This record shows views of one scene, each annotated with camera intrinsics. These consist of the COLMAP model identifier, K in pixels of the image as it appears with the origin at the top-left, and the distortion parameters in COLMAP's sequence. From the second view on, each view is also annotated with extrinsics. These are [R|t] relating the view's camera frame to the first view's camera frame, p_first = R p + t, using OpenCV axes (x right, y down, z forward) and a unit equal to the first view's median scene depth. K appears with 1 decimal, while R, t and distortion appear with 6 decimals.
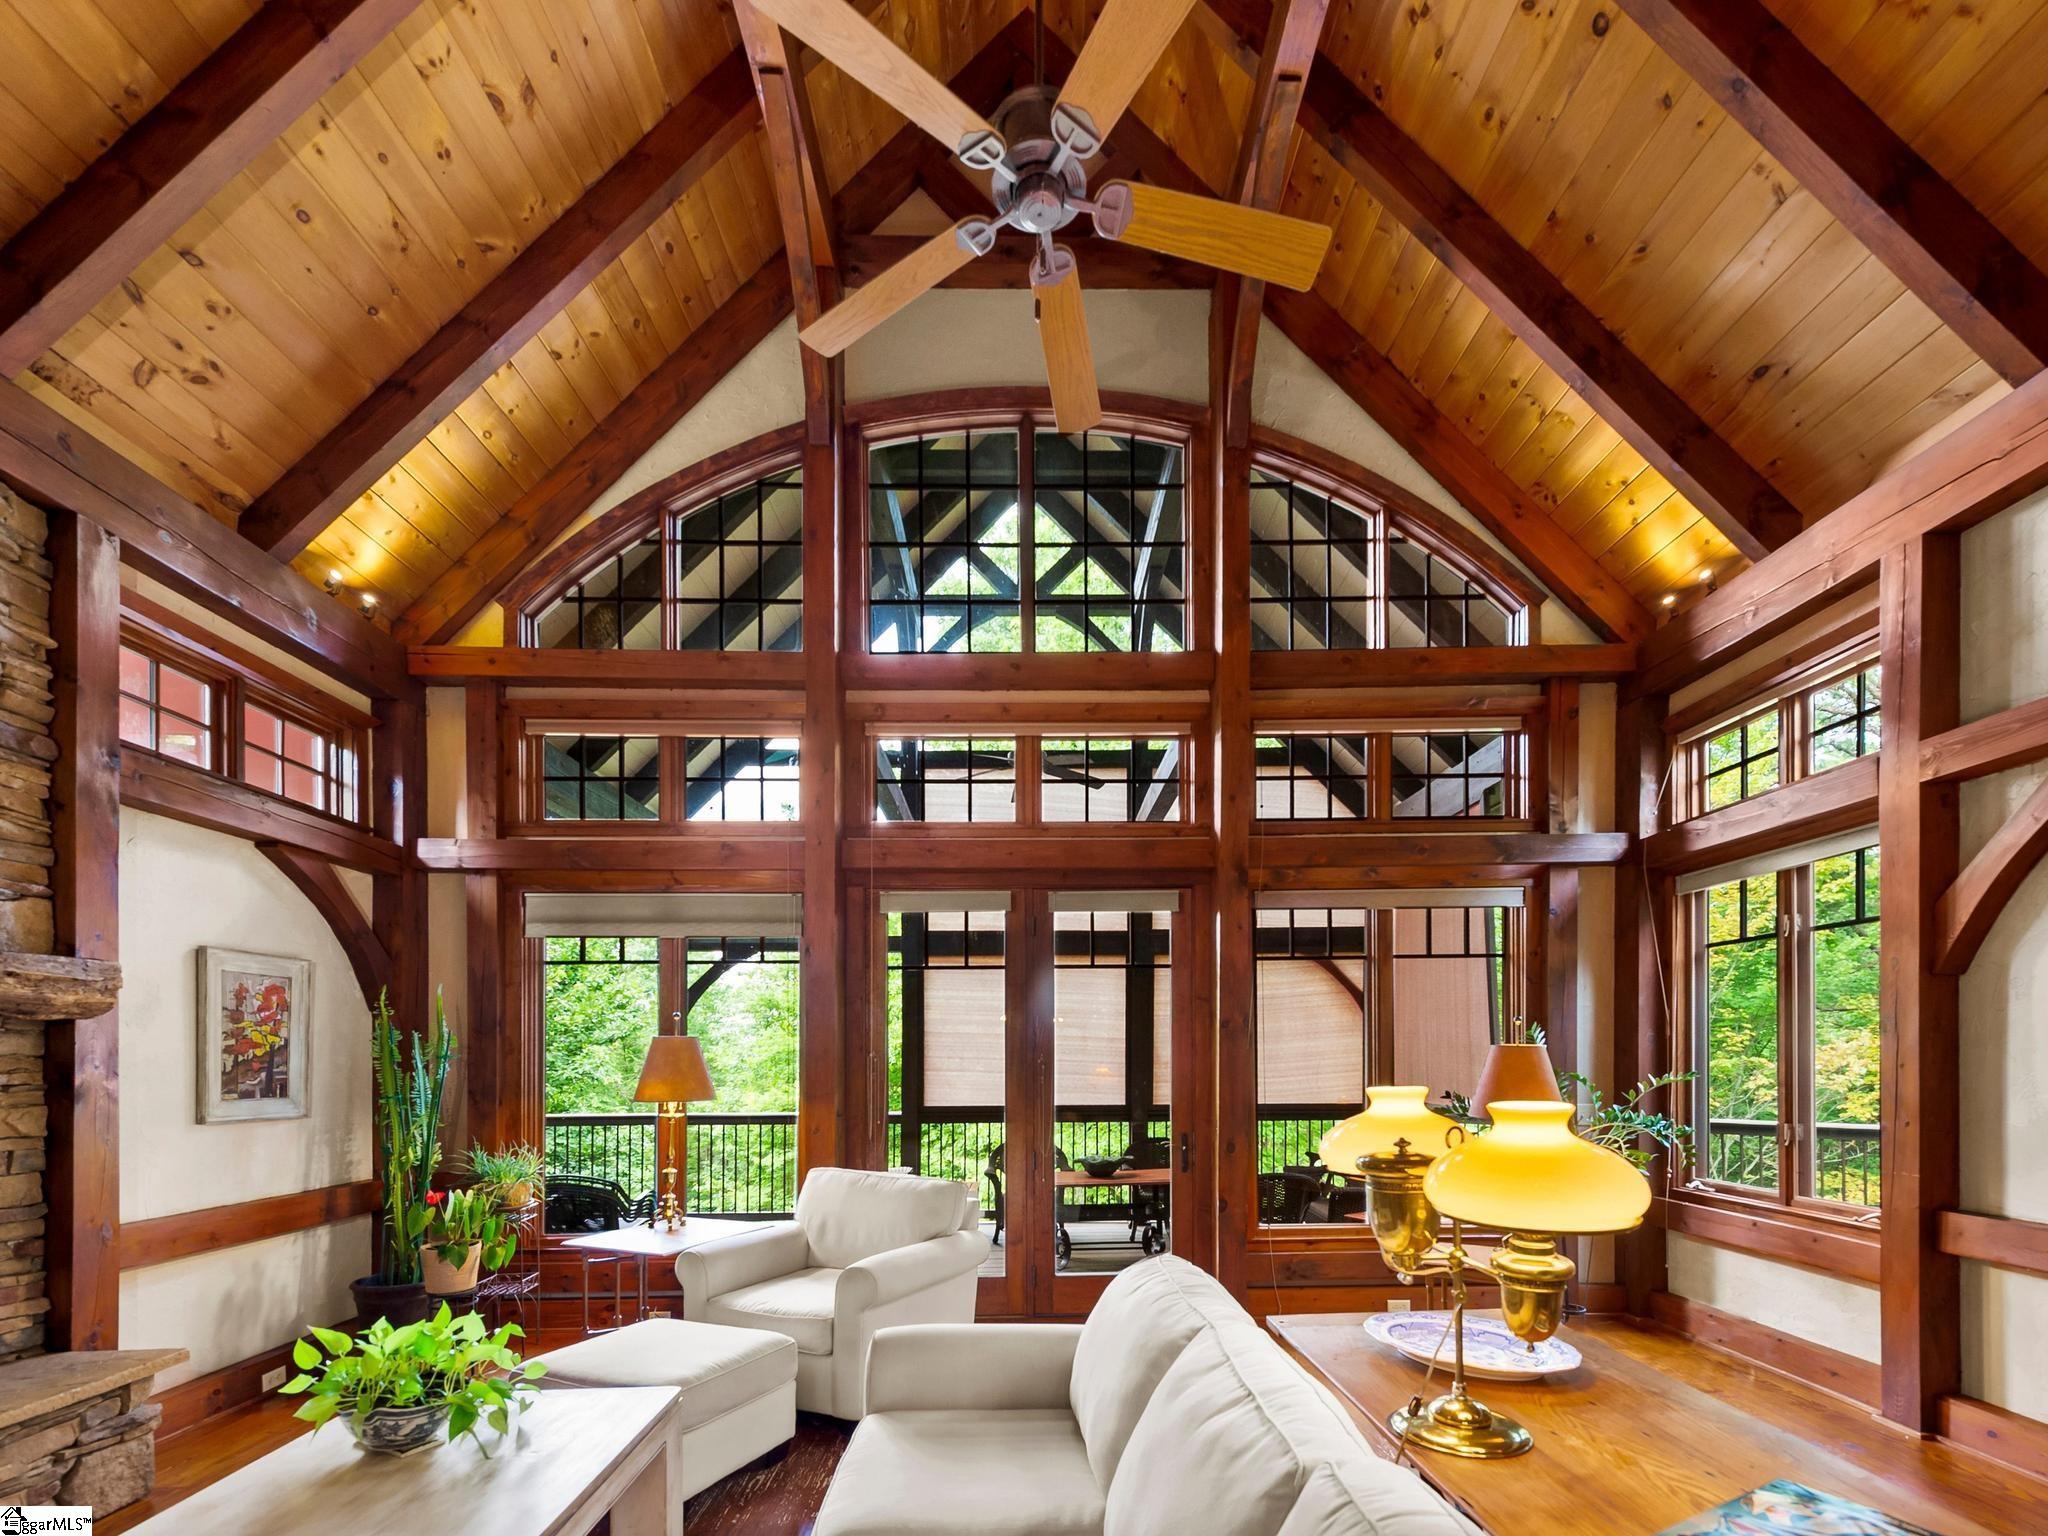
lens RADIAL K [[822.0, 0, 1028.2], [0, 822.0, 999.7], [0, 0, 1]] dist [0.004251, -0.000513]
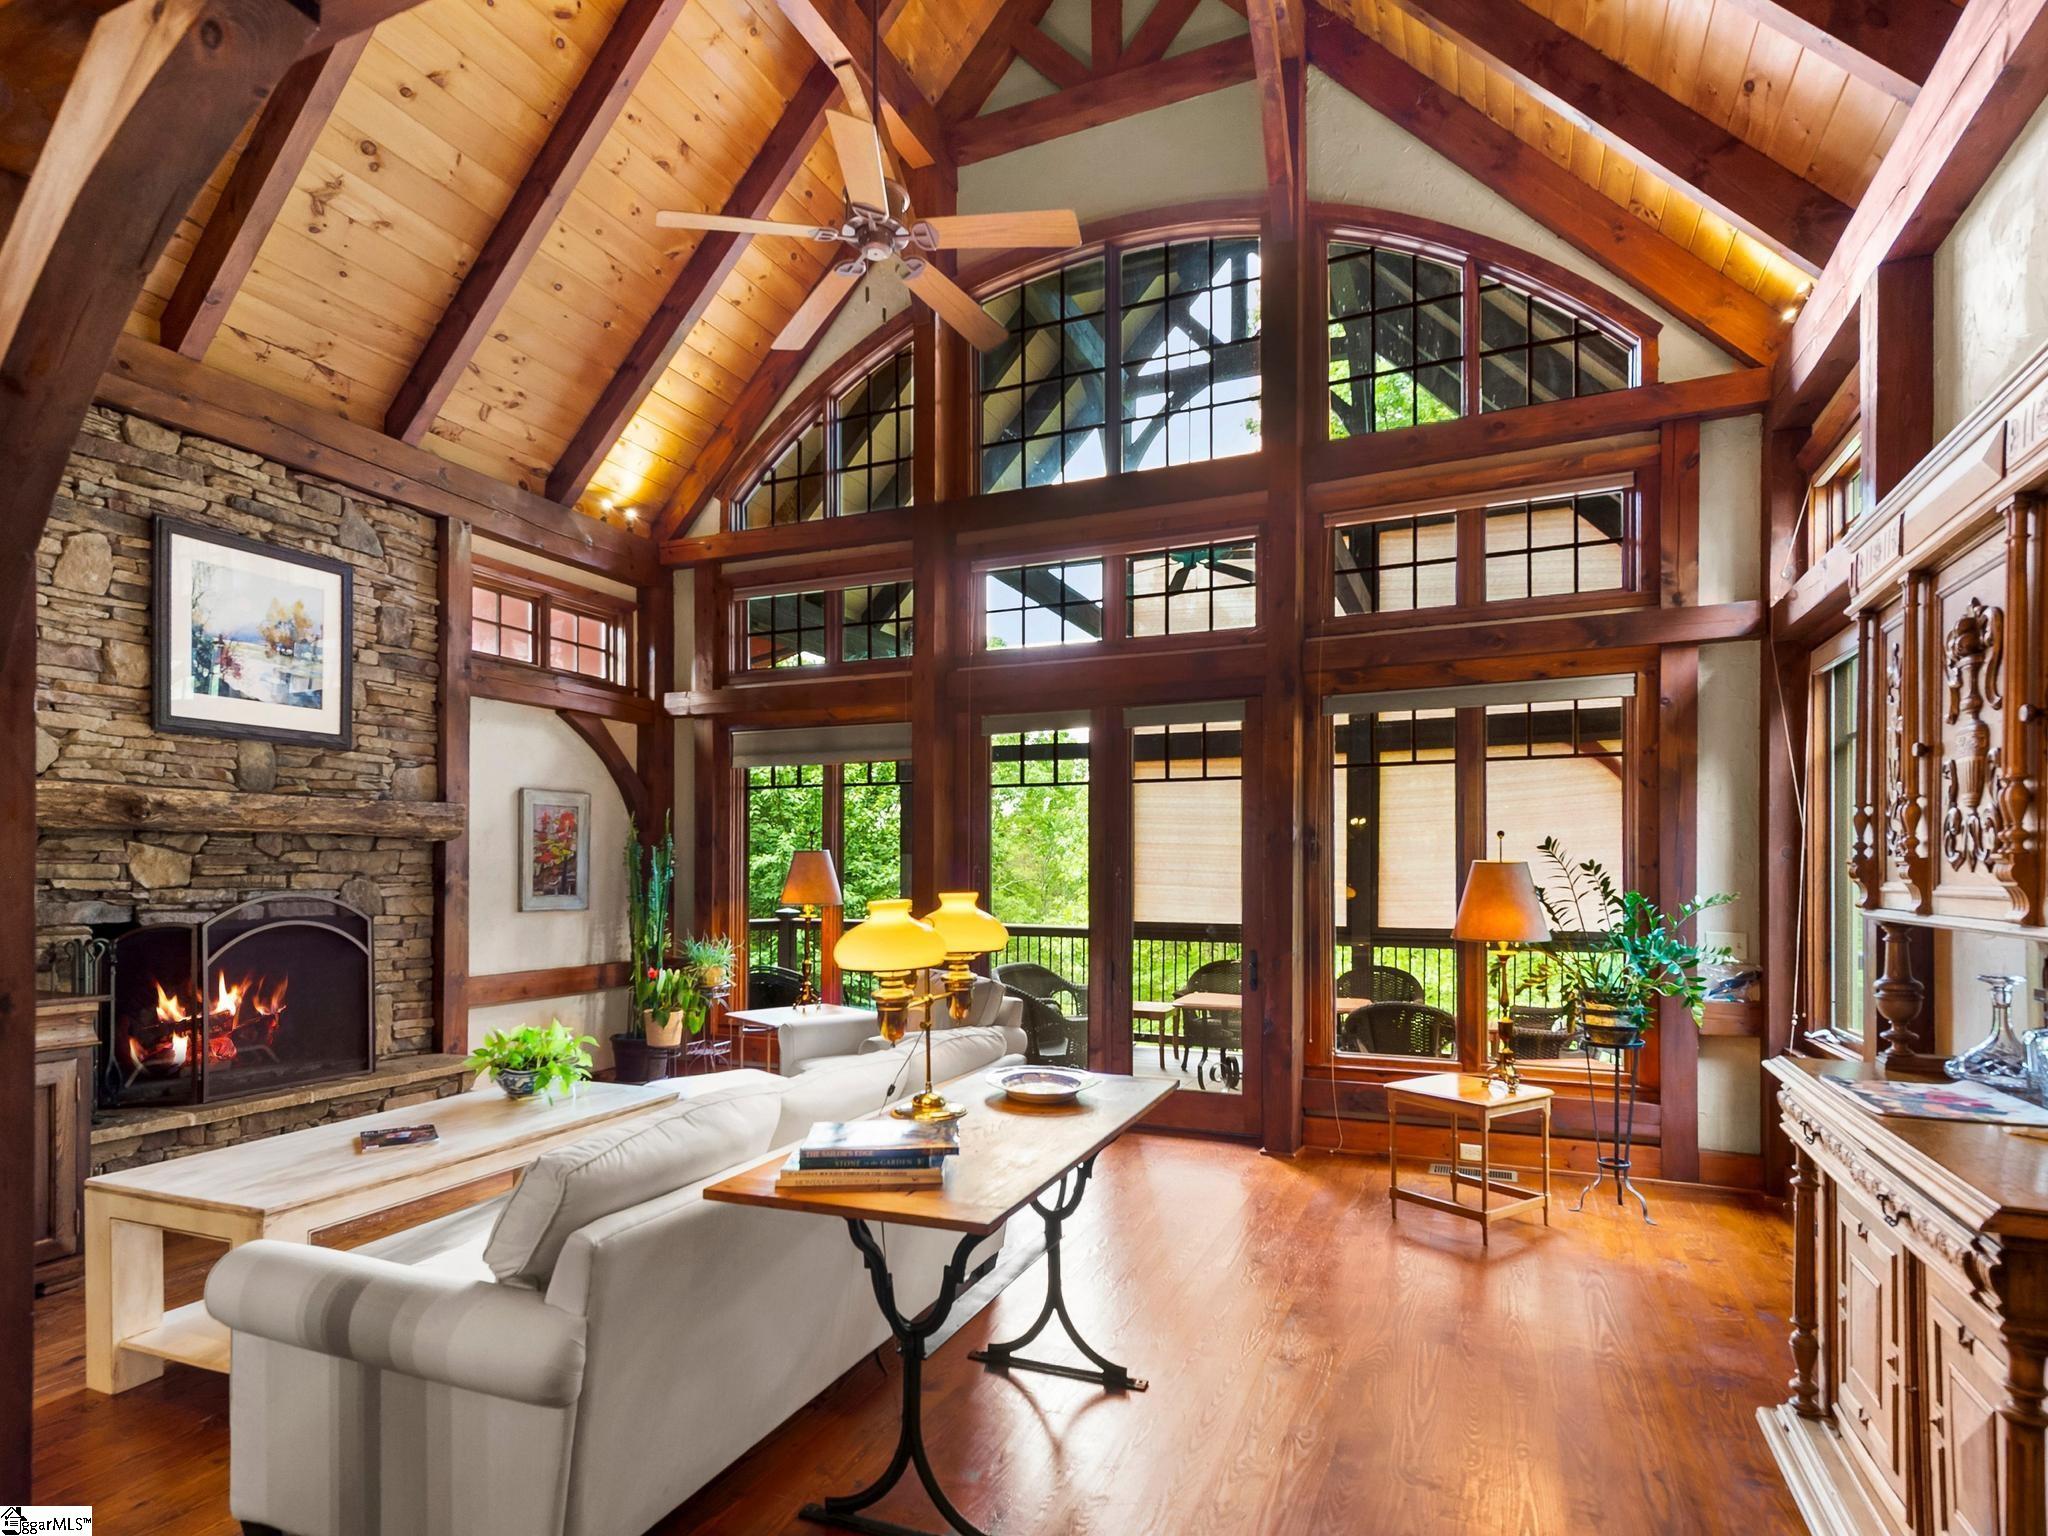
lens RADIAL K [[1011.3, 0, 1024.0], [0, 1011.3, 768.0], [0, 0, 1]] dist [0.006053, 0.000710]
pose [[0.907931, -0.034162, -0.417724, 0.481108], [0.022460, 0.999206, -0.032900, -0.019538], [0.418516, 0.020489, 0.907978, -0.214364]]
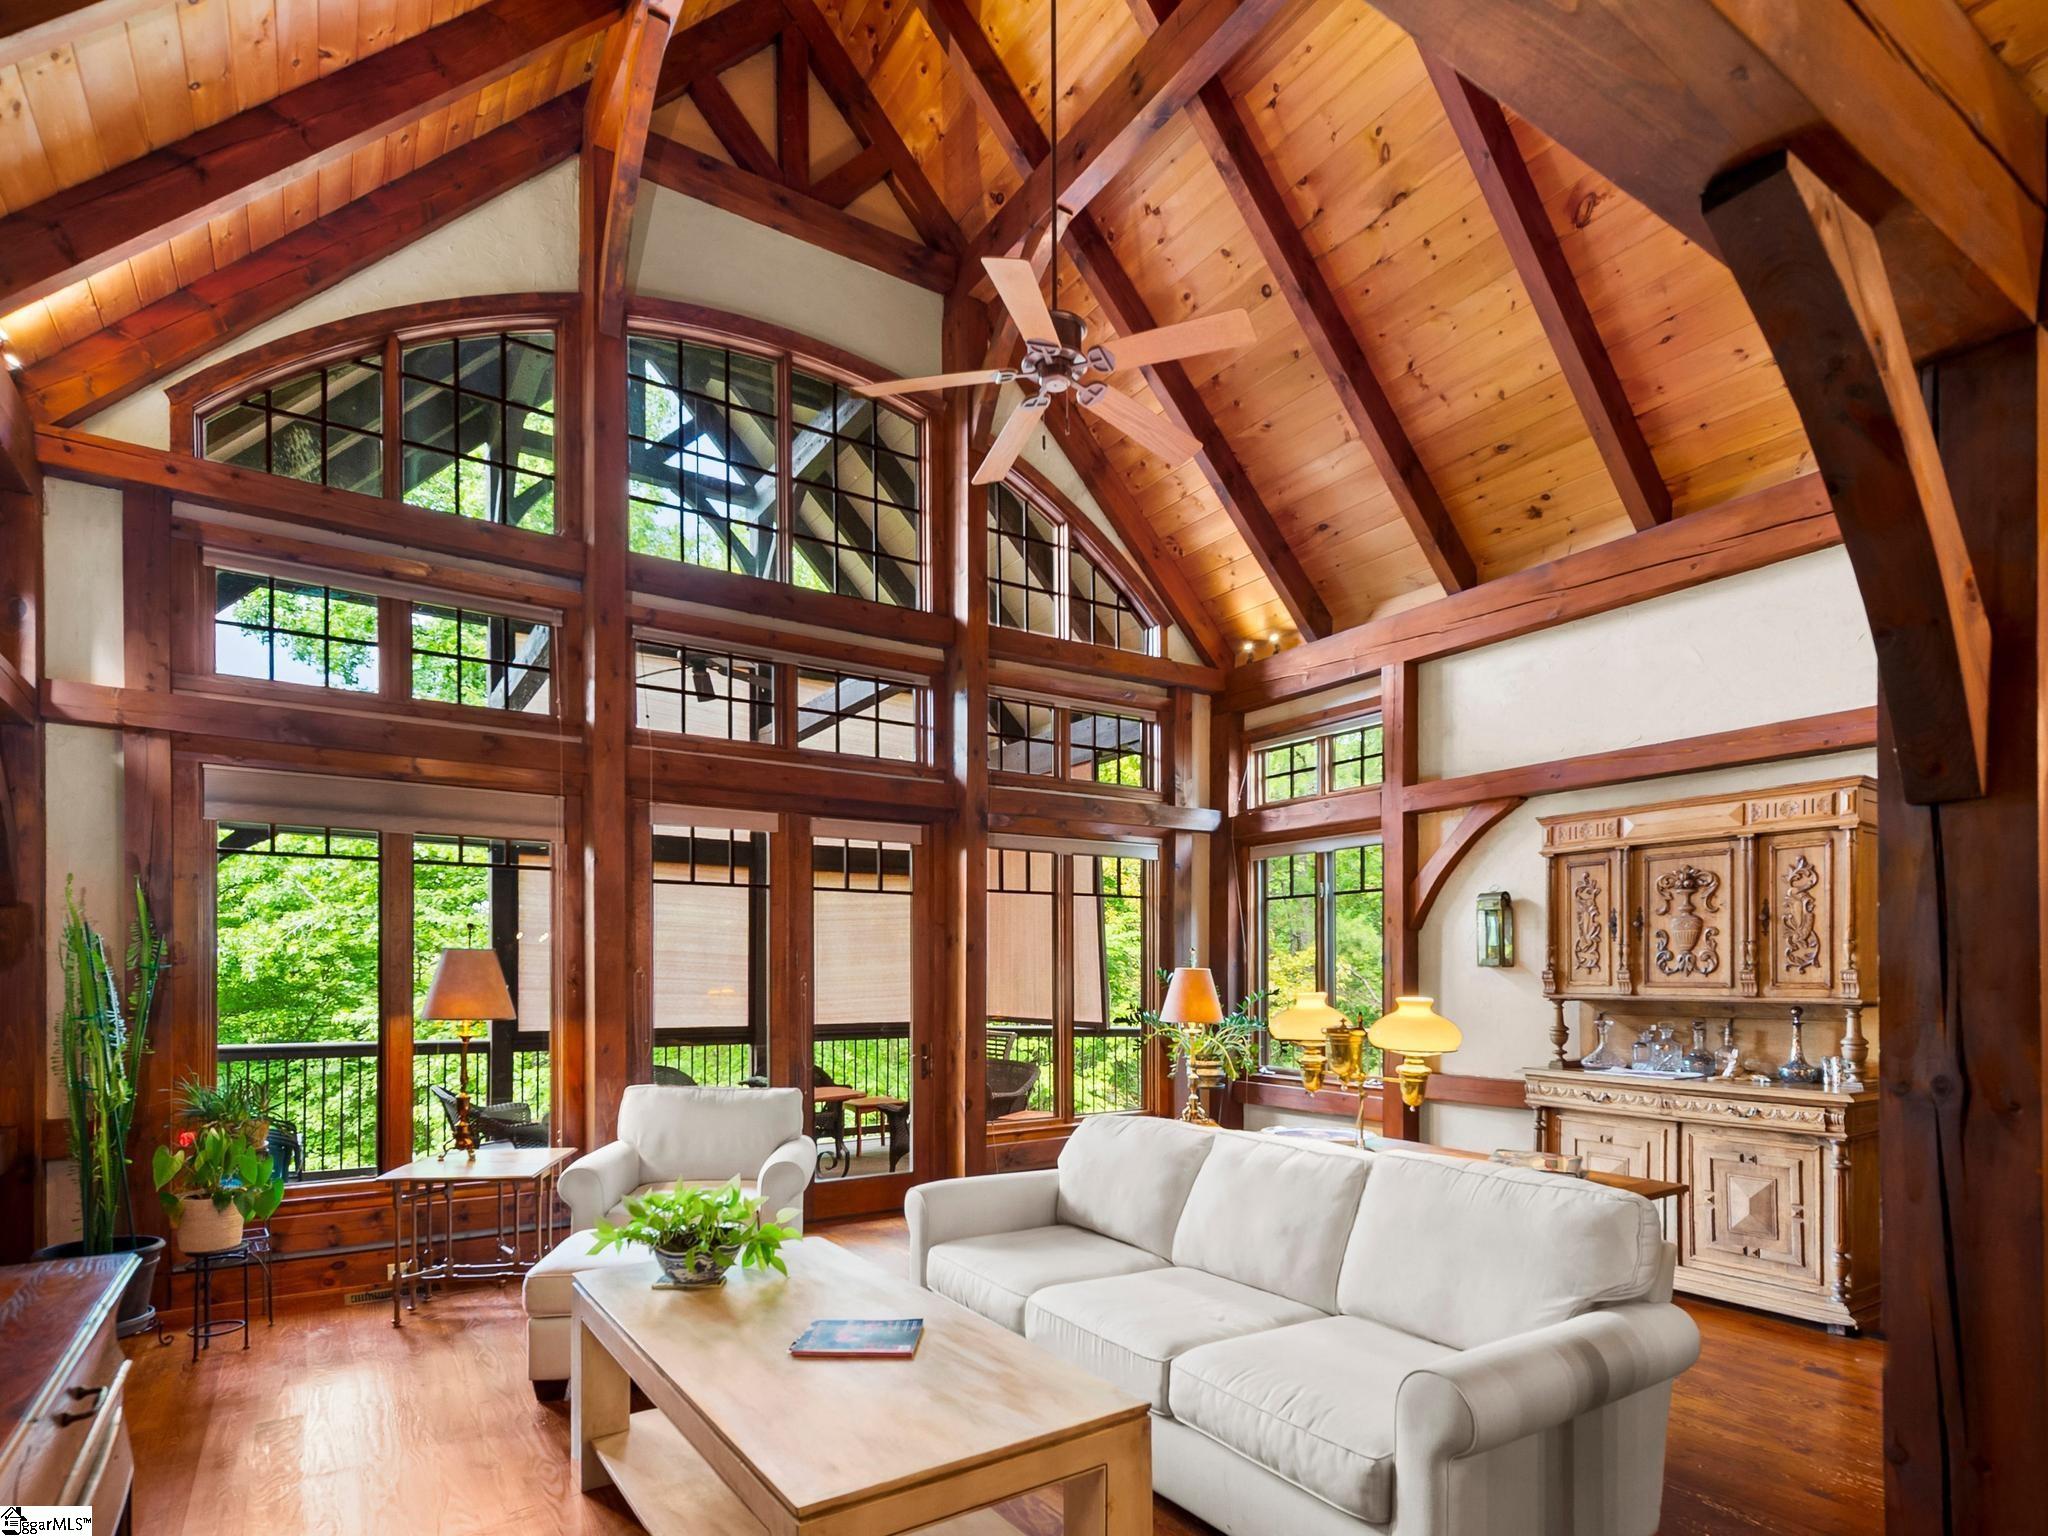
lens RADIAL K [[1081.9, 0, 835.4], [0, 1081.9, 857.8], [0, 0, 1]] dist [-0.000840, -0.000674]
pose [[0.879676, 0.059816, 0.471797, -0.654813], [-0.040987, 0.997903, -0.050098, -0.012270], [-0.473805, 0.024732, 0.880283, -0.254756]]
